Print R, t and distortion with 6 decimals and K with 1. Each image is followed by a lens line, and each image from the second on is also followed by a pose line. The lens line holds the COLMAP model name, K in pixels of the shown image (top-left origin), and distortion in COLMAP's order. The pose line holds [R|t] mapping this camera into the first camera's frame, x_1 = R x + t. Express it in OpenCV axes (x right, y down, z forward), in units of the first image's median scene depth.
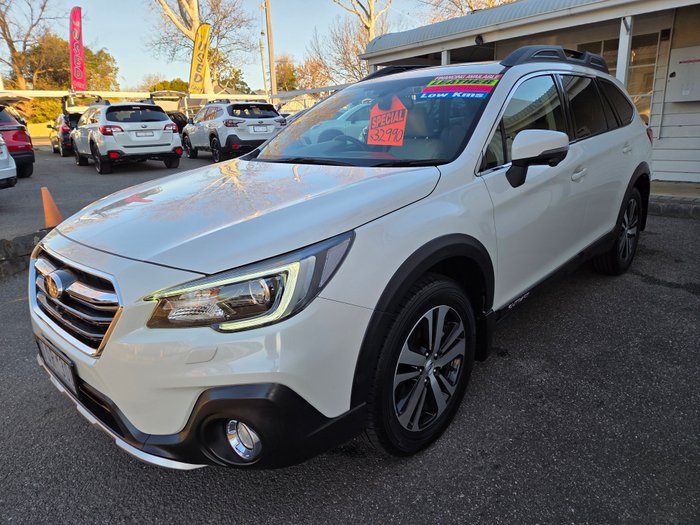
lens RADIAL K [[468.9, 0, 345.4], [0, 468.9, 262.5], [0, 0, 1]] dist [0.023714, -0.015738]
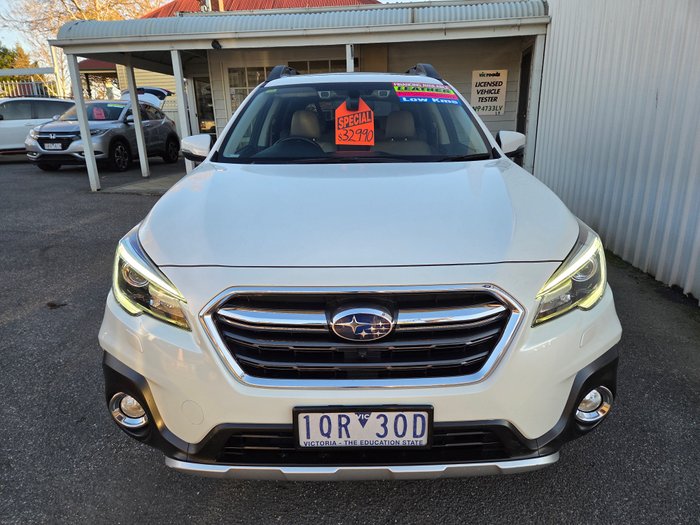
lens RADIAL K [[468.9, 0, 361.9], [0, 468.9, 265.2], [0, 0, 1]] dist [0.023714, -0.015738]
pose [[0.728297, -0.169330, 0.664011, -0.625802], [0.176505, 0.982648, 0.056993, -0.047811], [-0.662140, 0.075693, 0.745548, 0.245561]]
